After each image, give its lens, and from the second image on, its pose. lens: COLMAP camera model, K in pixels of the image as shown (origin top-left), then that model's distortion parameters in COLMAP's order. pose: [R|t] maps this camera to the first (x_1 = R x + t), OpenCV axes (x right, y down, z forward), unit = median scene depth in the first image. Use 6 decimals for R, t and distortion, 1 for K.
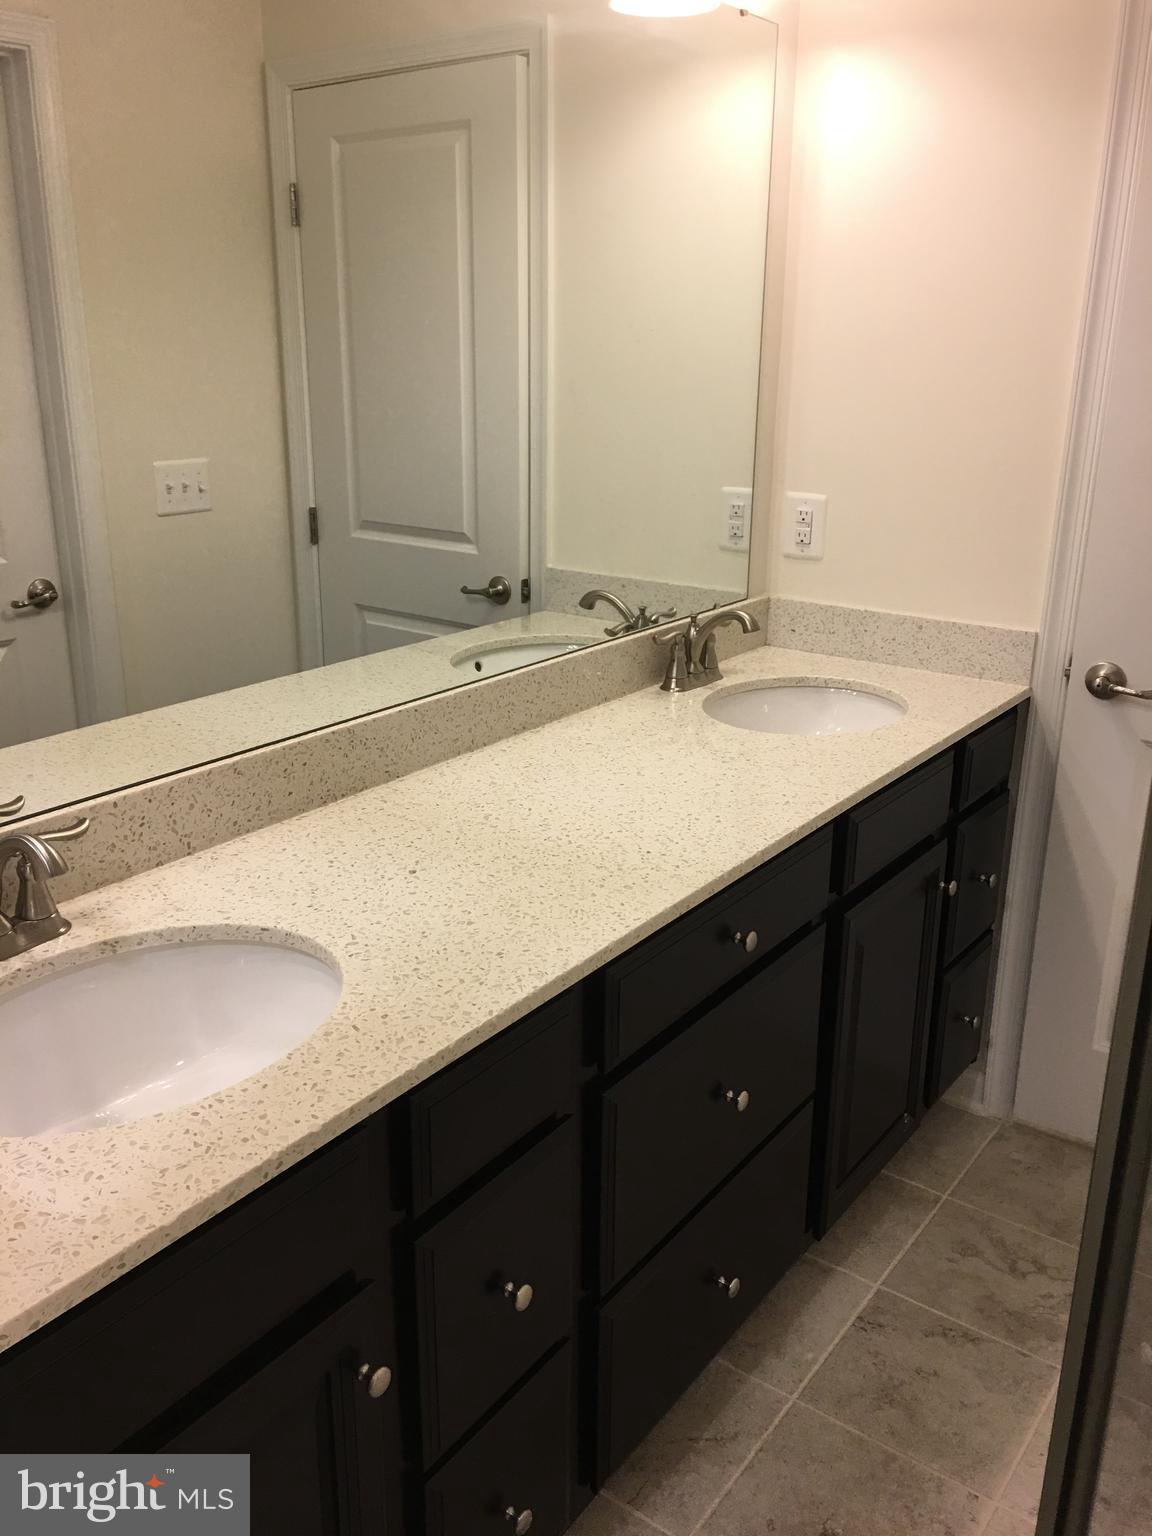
lens RADIAL K [[1304.7, 0, 583.4], [0, 1304.7, 765.7], [0, 0, 1]] dist [0.089729, -0.123054]
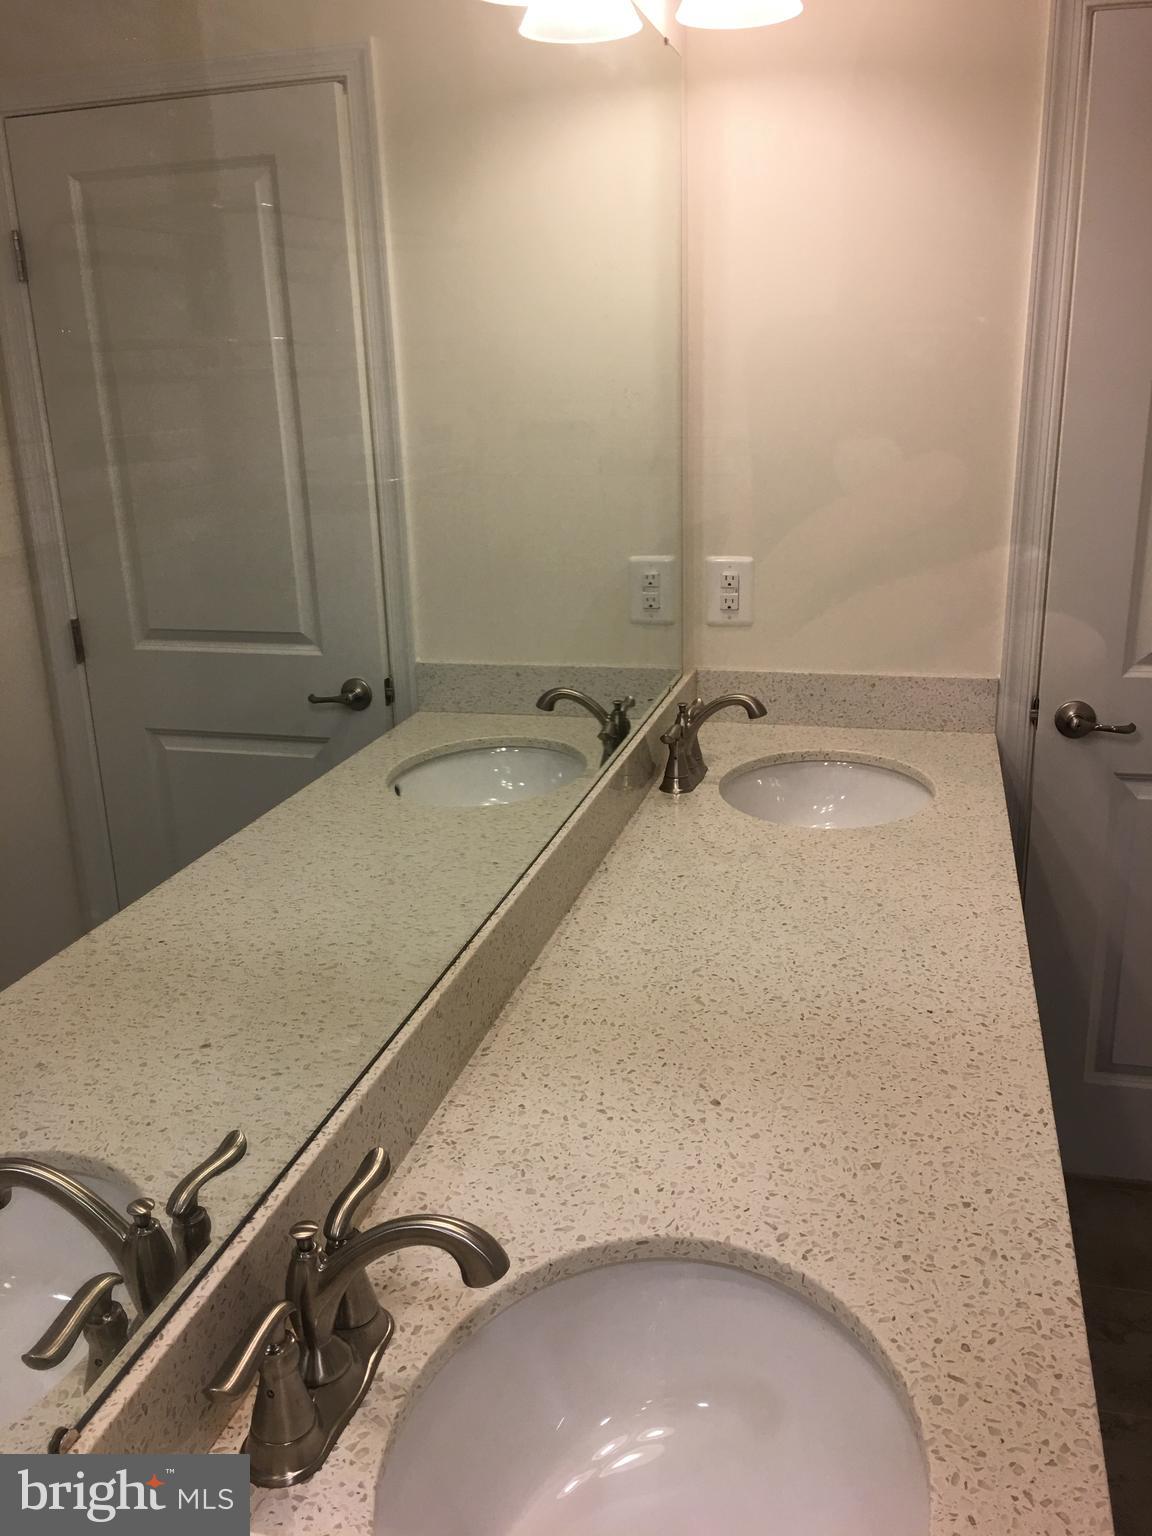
lens RADIAL K [[1304.7, 0, 573.3], [0, 1304.7, 768.2], [0, 0, 1]] dist [0.089729, -0.123054]
pose [[0.933705, -0.142222, 0.328584, -0.258885], [0.150508, 0.988609, 0.000220, -0.075875], [-0.324873, 0.049249, 0.944475, 0.166416]]
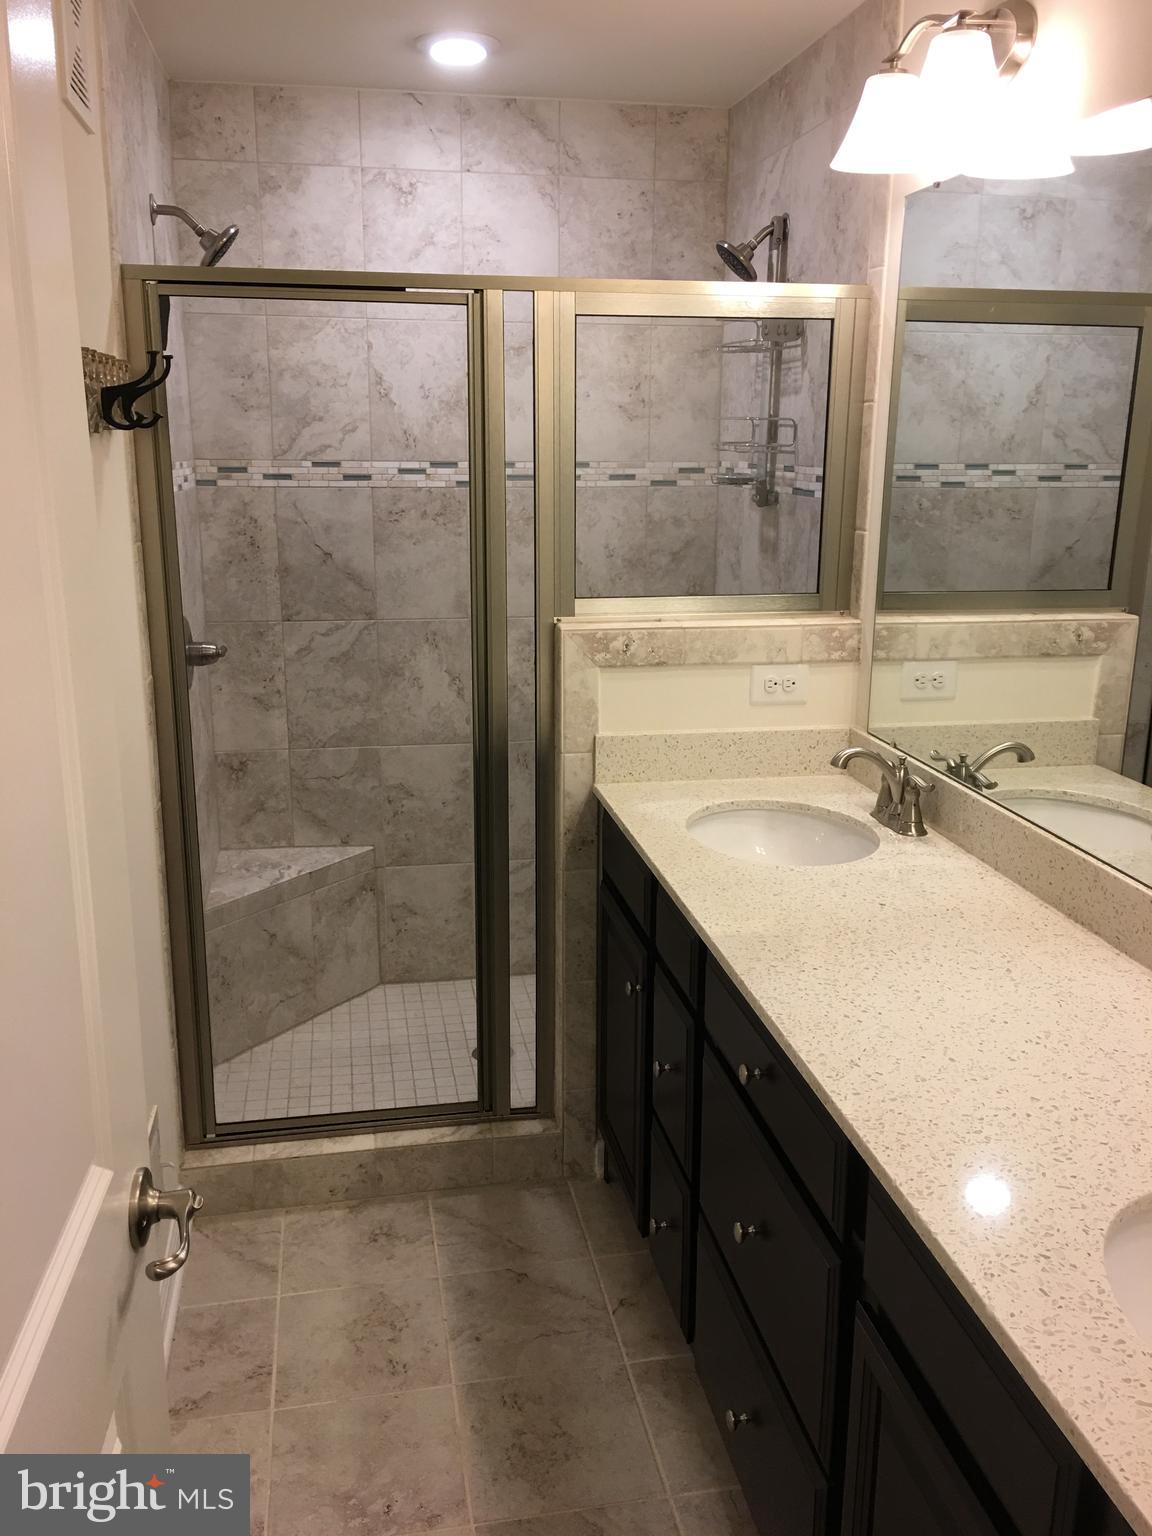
lens RADIAL K [[1304.7, 0, 574.7], [0, 1304.7, 769.0], [0, 0, 1]] dist [0.089729, -0.123054]
pose [[-0.694634, 0.159949, -0.701356, 0.567517], [-0.241095, 0.866816, 0.436467, -0.308962], [0.677759, 0.472278, -0.563556, 0.862867]]
